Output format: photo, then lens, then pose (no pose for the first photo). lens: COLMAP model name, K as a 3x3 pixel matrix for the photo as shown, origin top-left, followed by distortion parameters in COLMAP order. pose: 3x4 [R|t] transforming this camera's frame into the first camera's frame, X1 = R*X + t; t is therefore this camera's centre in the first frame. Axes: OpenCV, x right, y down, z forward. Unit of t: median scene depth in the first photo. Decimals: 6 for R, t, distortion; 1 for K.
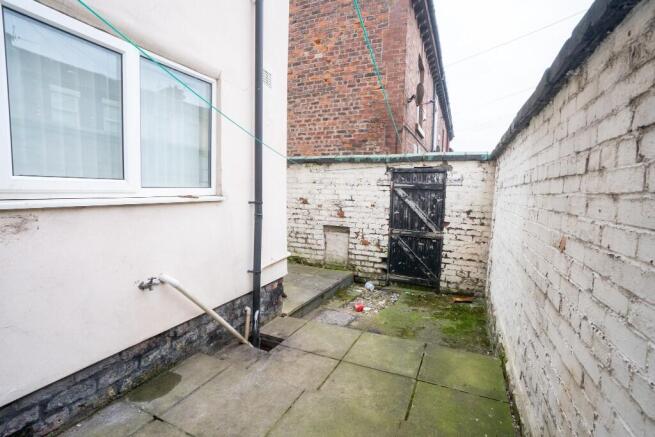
lens RADIAL K [[303.6, 0, 326.6], [0, 303.6, 217.5], [0, 0, 1]] dist [-0.066842, 0.025057]
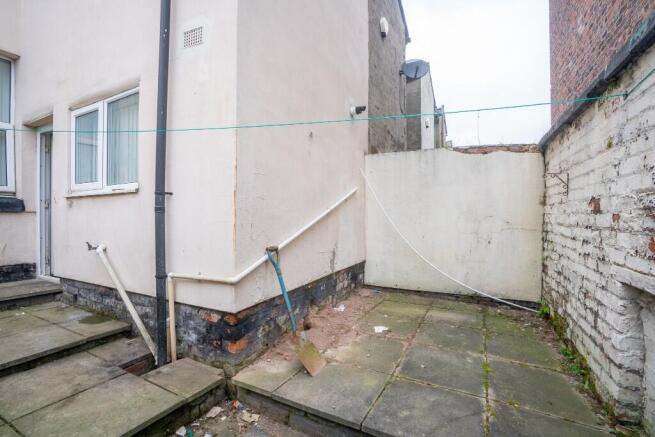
lens RADIAL K [[303.6, 0, 326.6], [0, 303.6, 217.5], [0, 0, 1]] dist [-0.066842, 0.025057]
pose [[-0.042738, -0.021836, -0.998848, 0.314477], [-0.095072, 0.995313, -0.017690, -0.005610], [0.994553, 0.094206, -0.044614, 0.809717]]
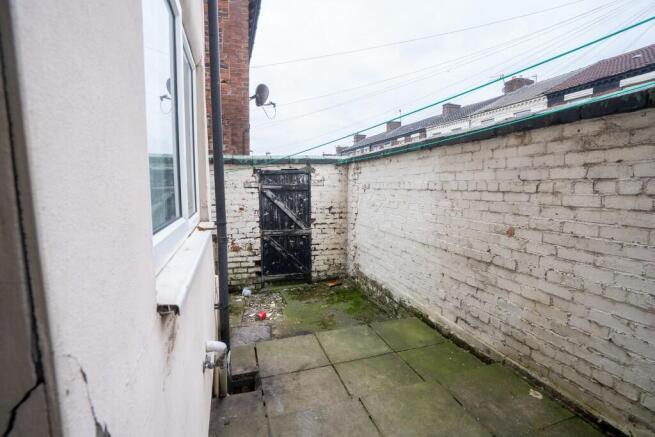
lens RADIAL K [[309.3, 0, 326.4], [0, 309.3, 217.4], [0, 0, 1]] dist [-0.069711, 0.026949]
pose [[0.743755, -0.098788, 0.661112, -0.302210], [0.082178, 0.995030, 0.056233, -0.047052], [-0.663382, 0.012505, 0.748177, 0.101601]]
